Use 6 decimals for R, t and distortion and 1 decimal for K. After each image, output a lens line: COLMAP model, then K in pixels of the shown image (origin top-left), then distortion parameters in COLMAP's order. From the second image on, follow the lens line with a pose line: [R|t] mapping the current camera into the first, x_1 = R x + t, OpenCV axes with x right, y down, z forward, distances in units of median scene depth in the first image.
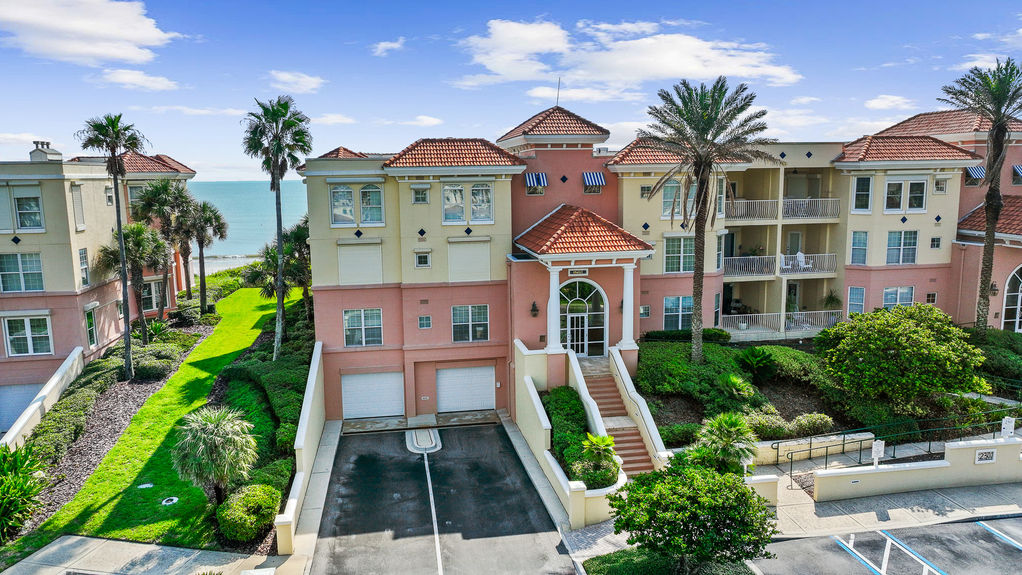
lens RADIAL K [[707.5, 0, 507.0], [0, 707.5, 289.6], [0, 0, 1]] dist [0.004833, 0.009975]
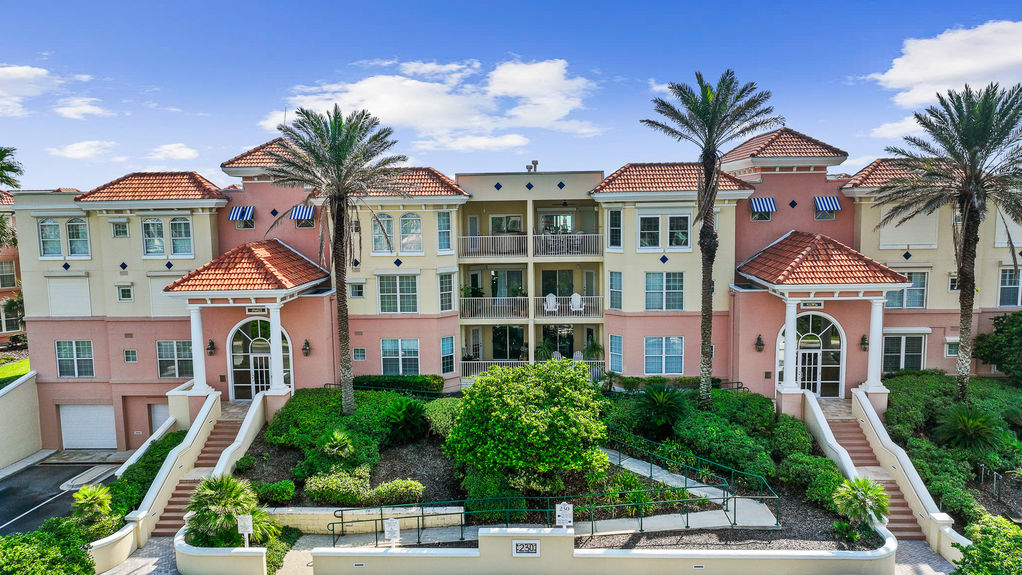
lens RADIAL K [[707.5, 0, 515.7], [0, 707.5, 292.0], [0, 0, 1]] dist [0.004833, 0.009975]
pose [[0.979017, 0.023135, -0.202460, 0.621046], [-0.029708, 0.999124, -0.029484, -0.030804], [0.201600, 0.034880, 0.978847, 0.133193]]
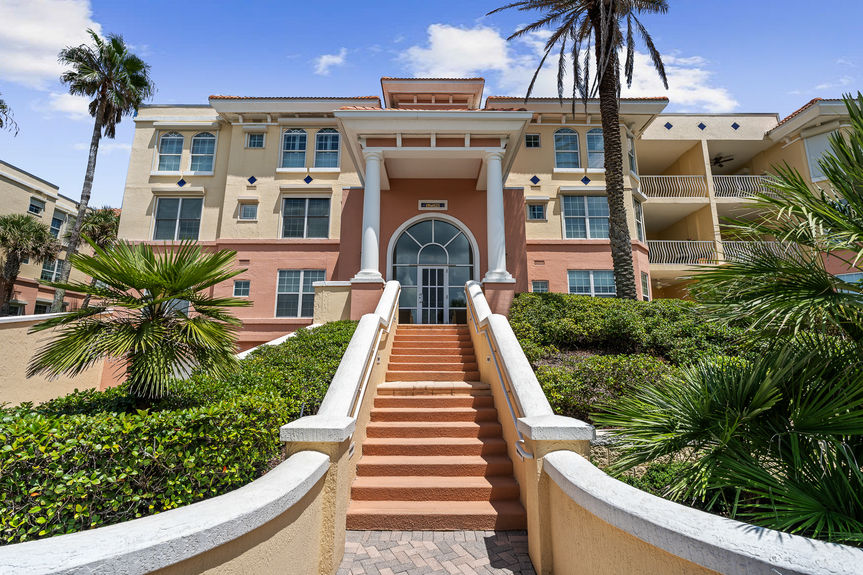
lens RADIAL K [[387.4, 0, 433.9], [0, 387.4, 283.6], [0, 0, 1]] dist [-0.005548, 0.001329]
pose [[0.986946, -0.015753, -0.160278, 0.159115], [-0.041515, 0.936688, -0.347696, 0.180319], [0.155607, 0.349811, 0.923807, 0.654567]]
